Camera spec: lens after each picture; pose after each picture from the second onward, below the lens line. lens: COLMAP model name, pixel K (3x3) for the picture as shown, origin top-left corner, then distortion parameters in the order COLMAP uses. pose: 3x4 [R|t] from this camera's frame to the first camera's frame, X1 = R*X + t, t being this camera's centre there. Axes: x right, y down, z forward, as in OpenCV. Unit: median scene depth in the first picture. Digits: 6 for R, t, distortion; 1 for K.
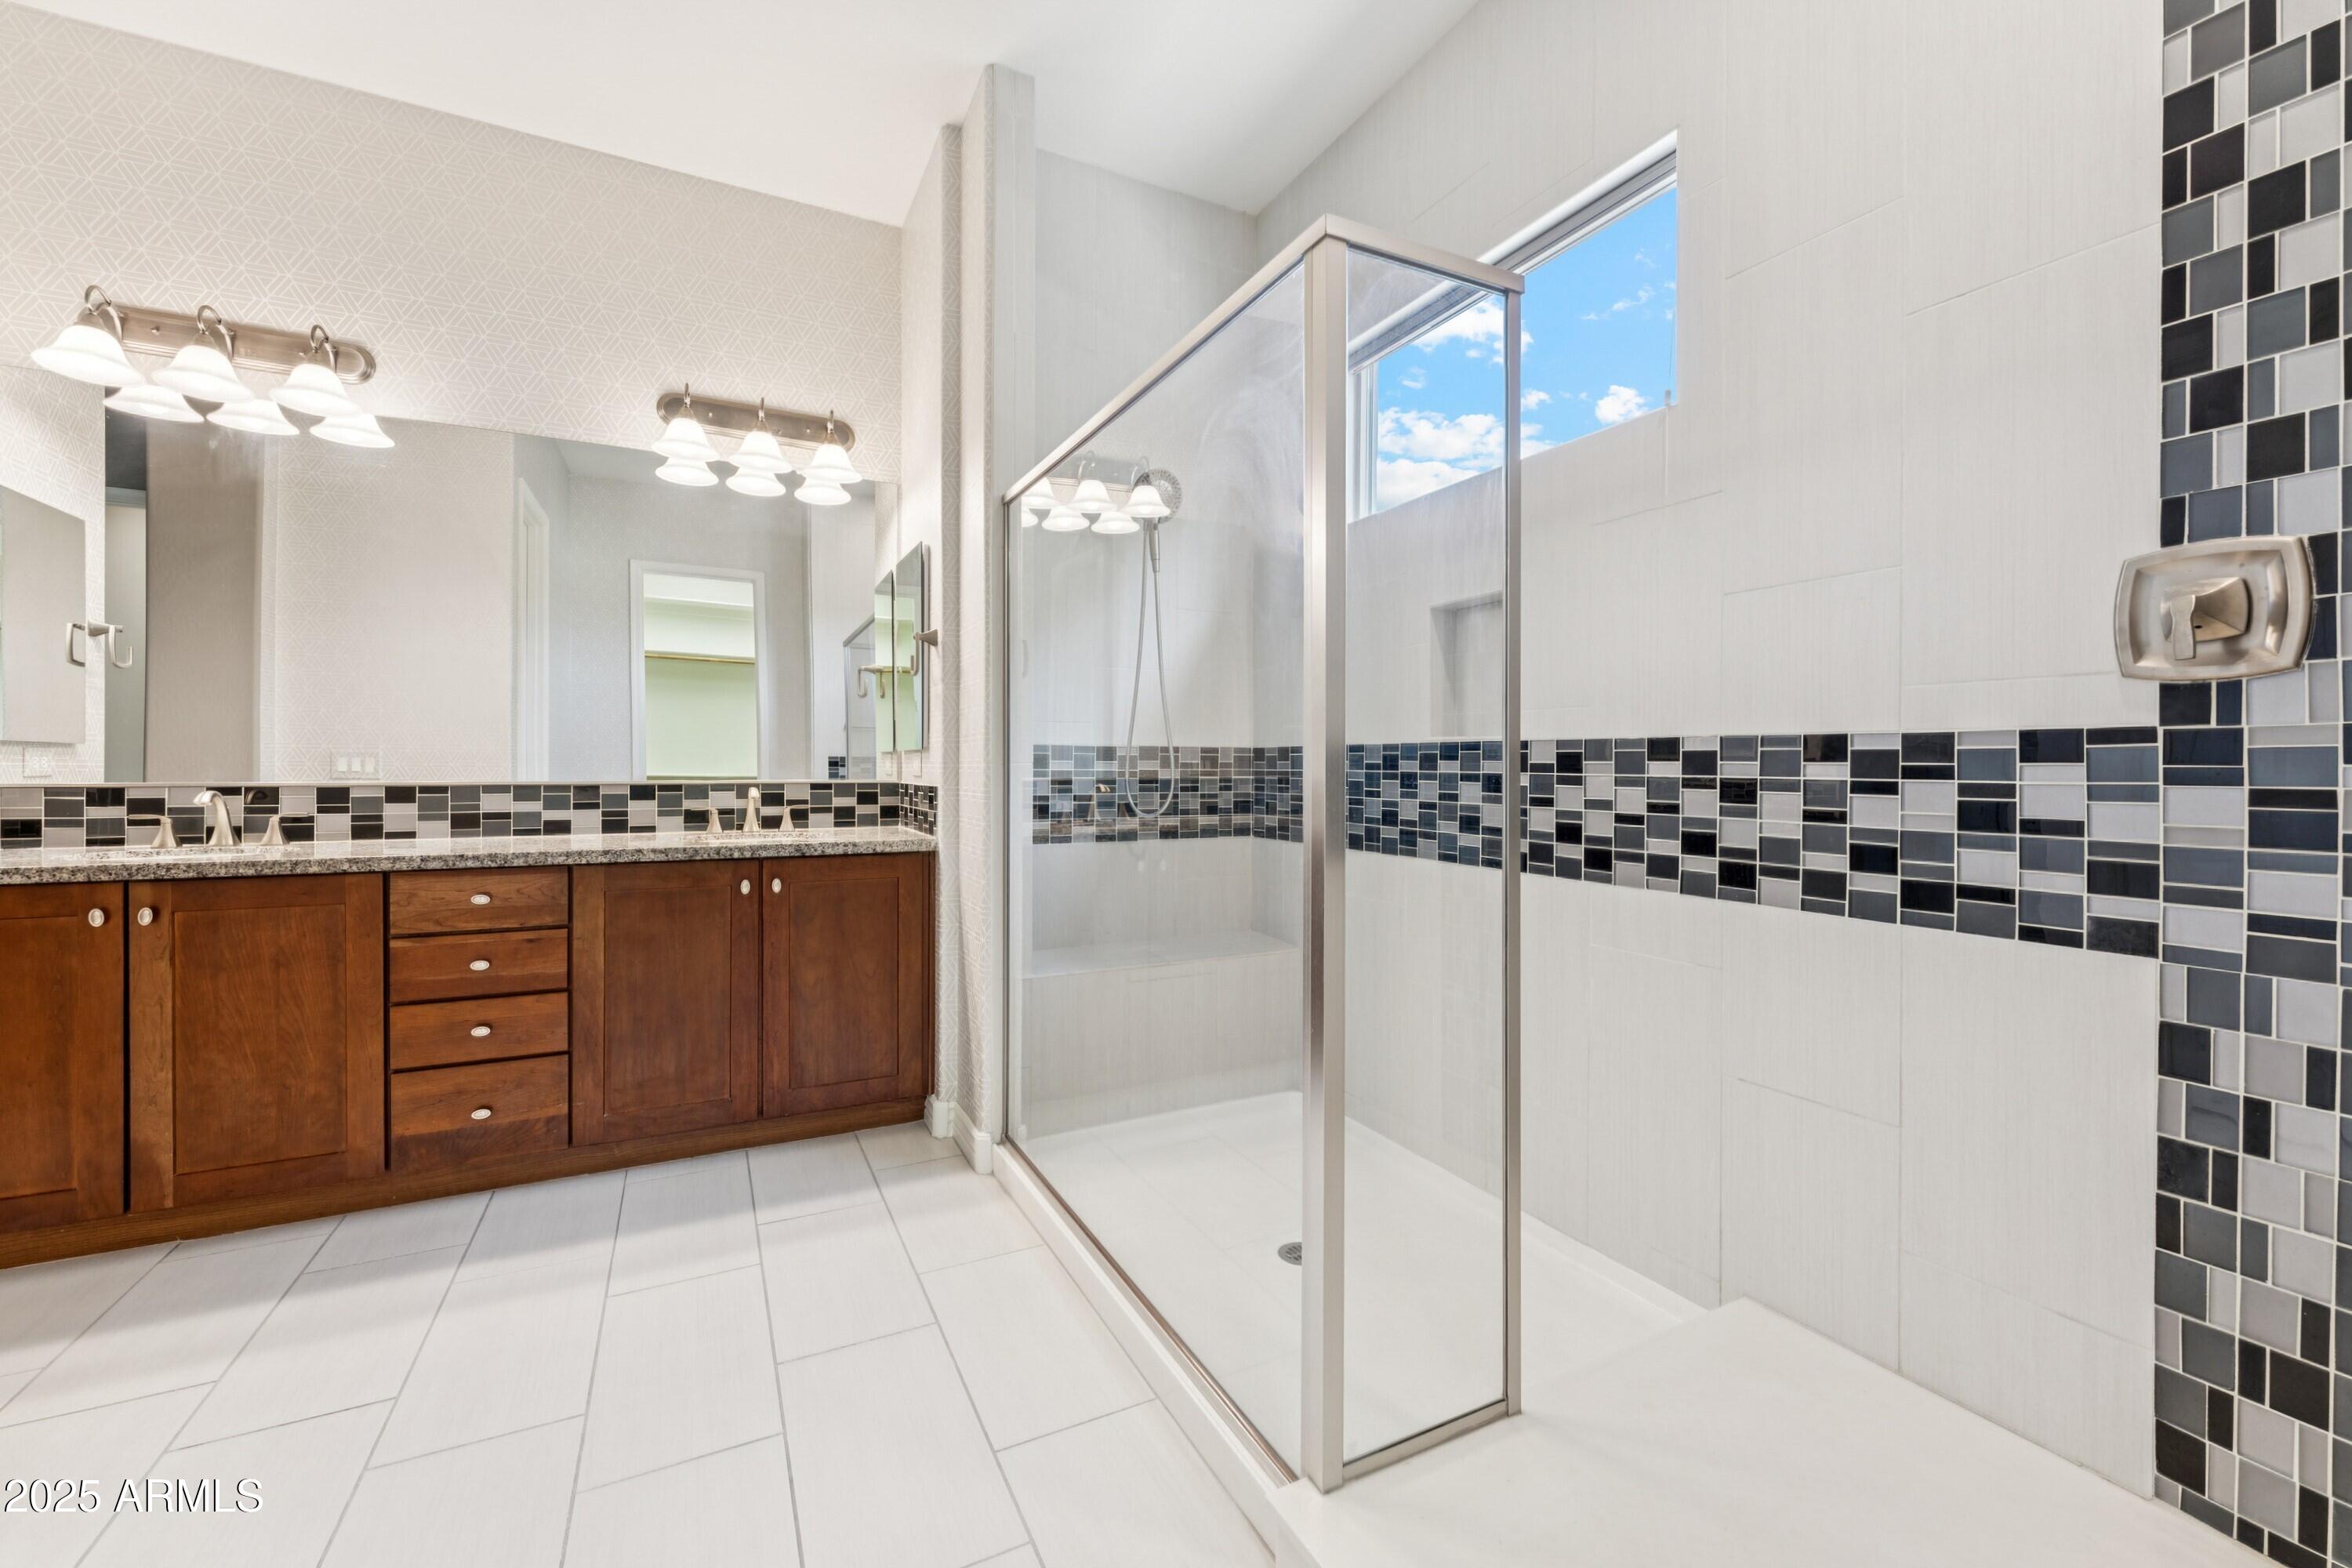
lens RADIAL K [[949.0, 0, 1179.2], [0, 949.0, 771.5], [0, 0, 1]] dist [0.000284, 0.000545]
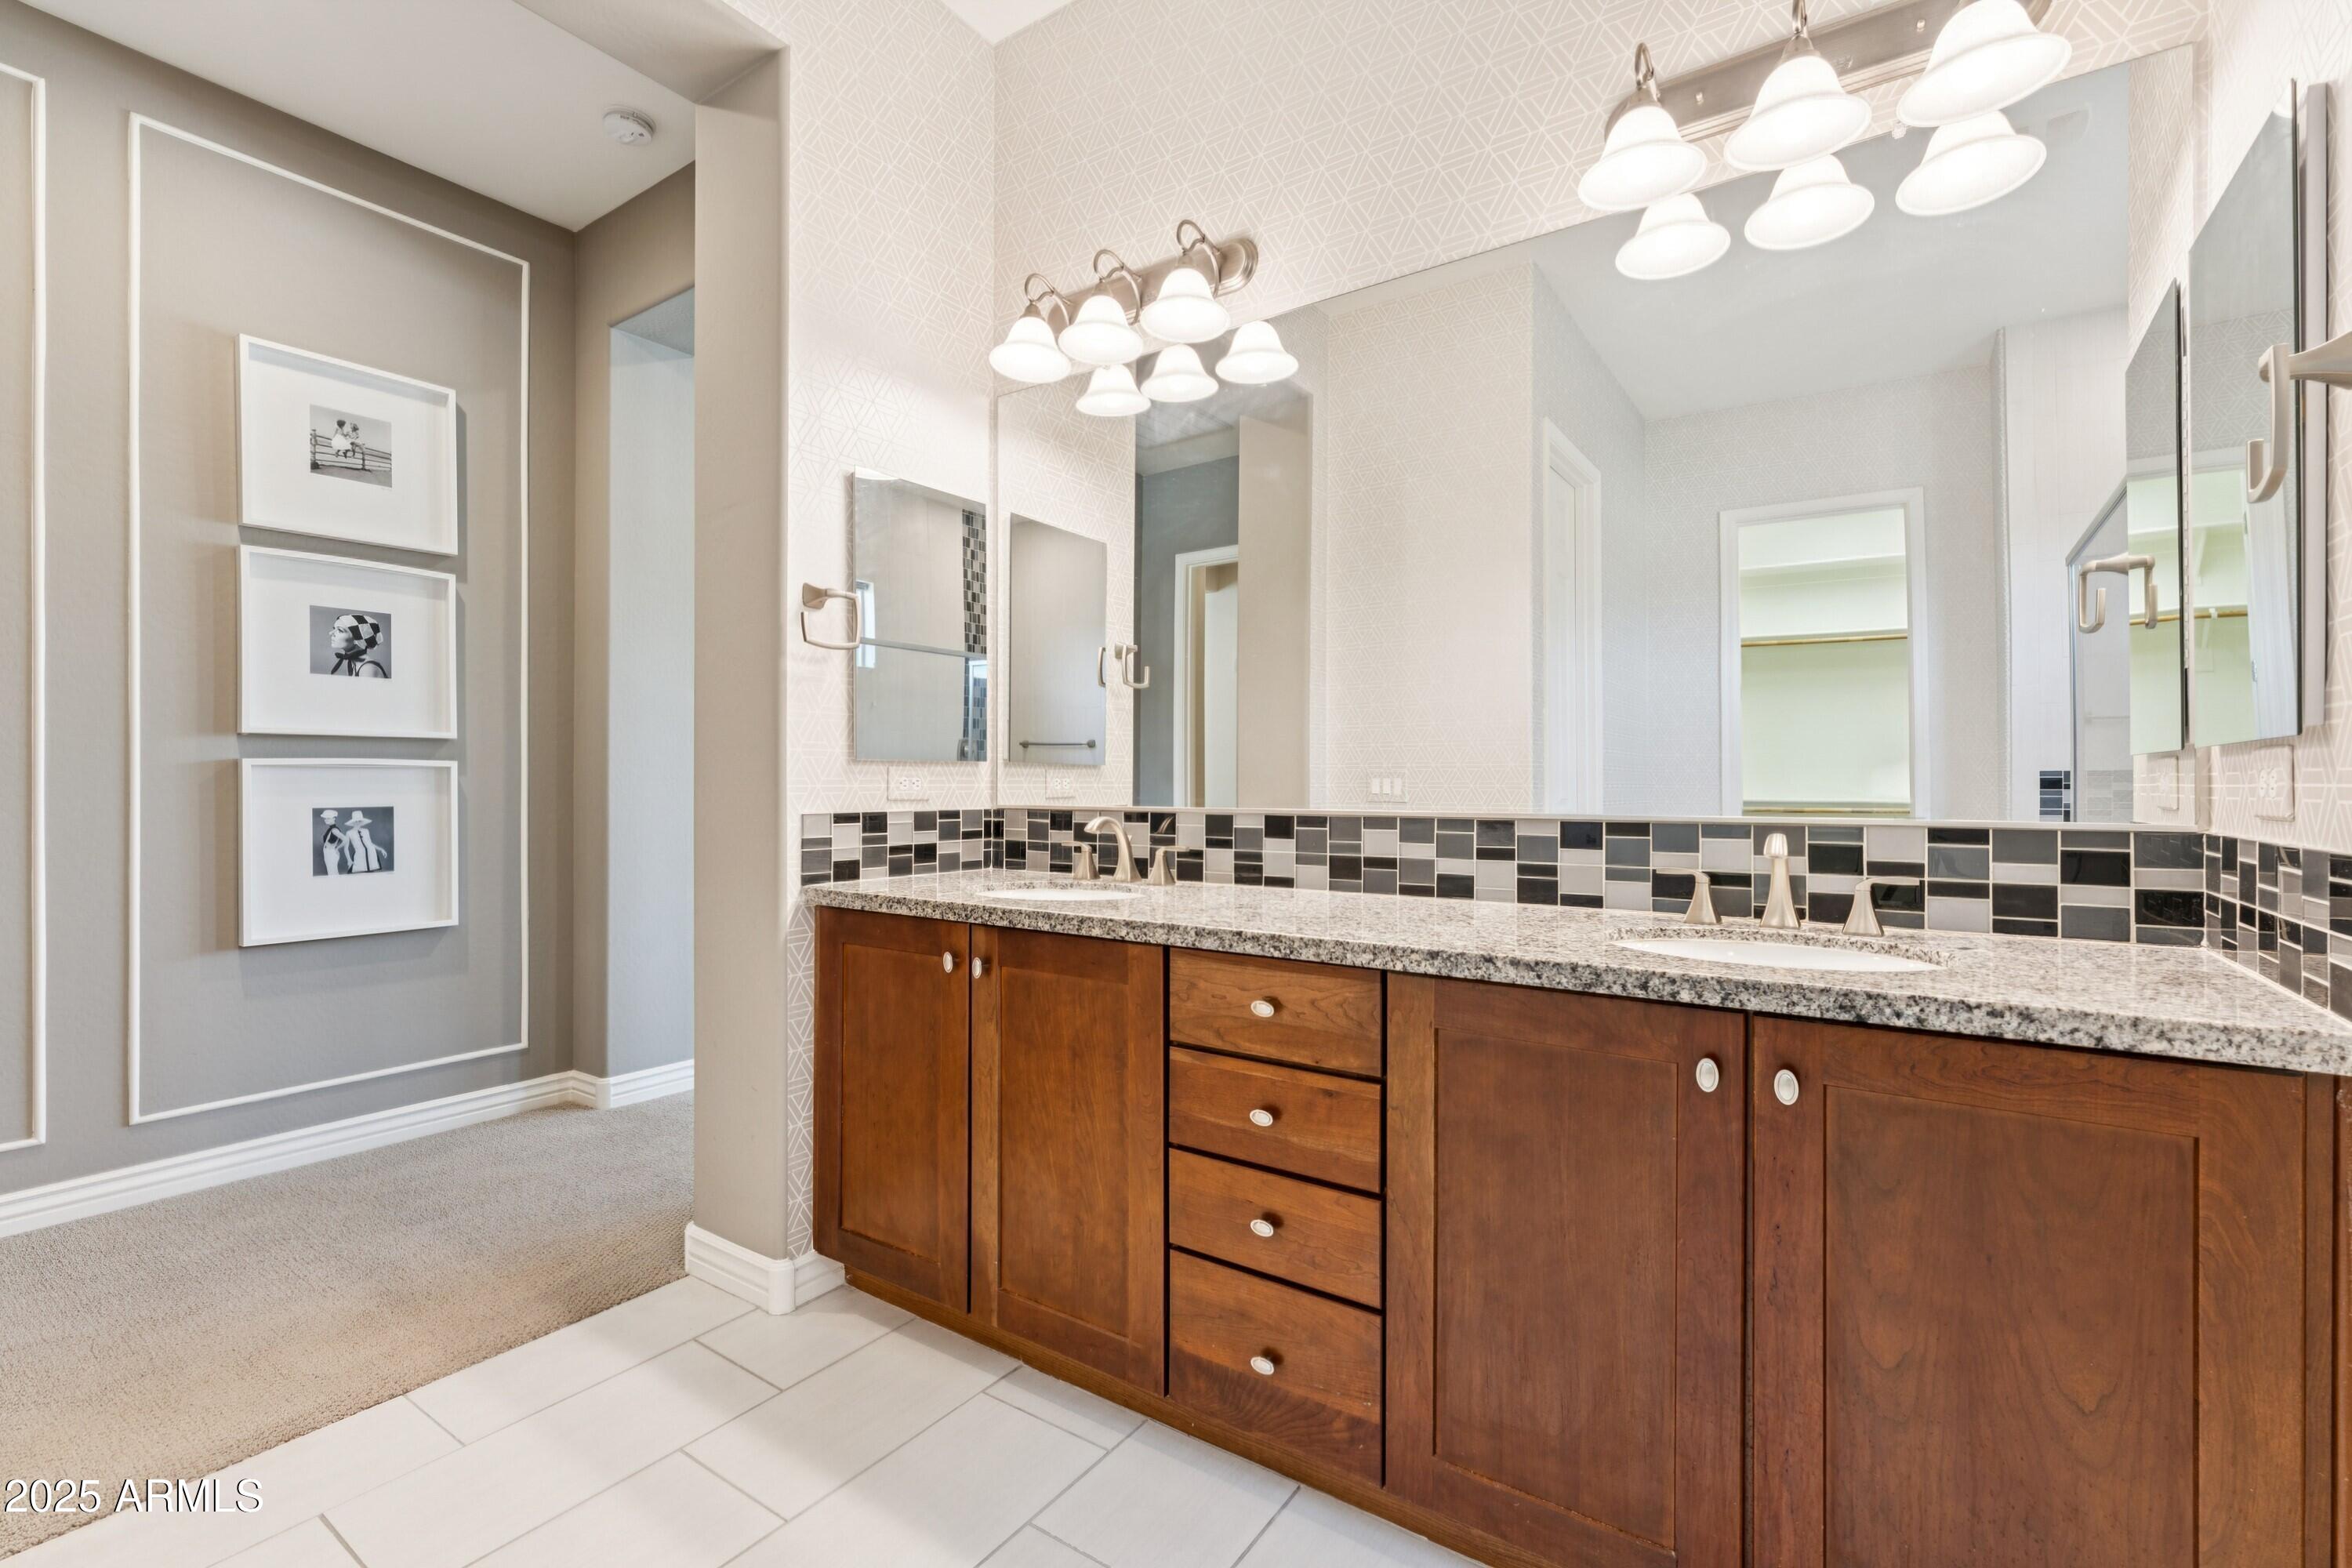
lens RADIAL K [[1027.8, 0, 1177.8], [0, 1027.8, 784.7], [0, 0, 1]] dist [-0.002762, 0.000722]
pose [[0.479005, -0.003099, -0.877807, -0.168705], [-0.006662, 0.999952, -0.007166, -0.001863], [0.877787, 0.009280, 0.478961, 0.570708]]
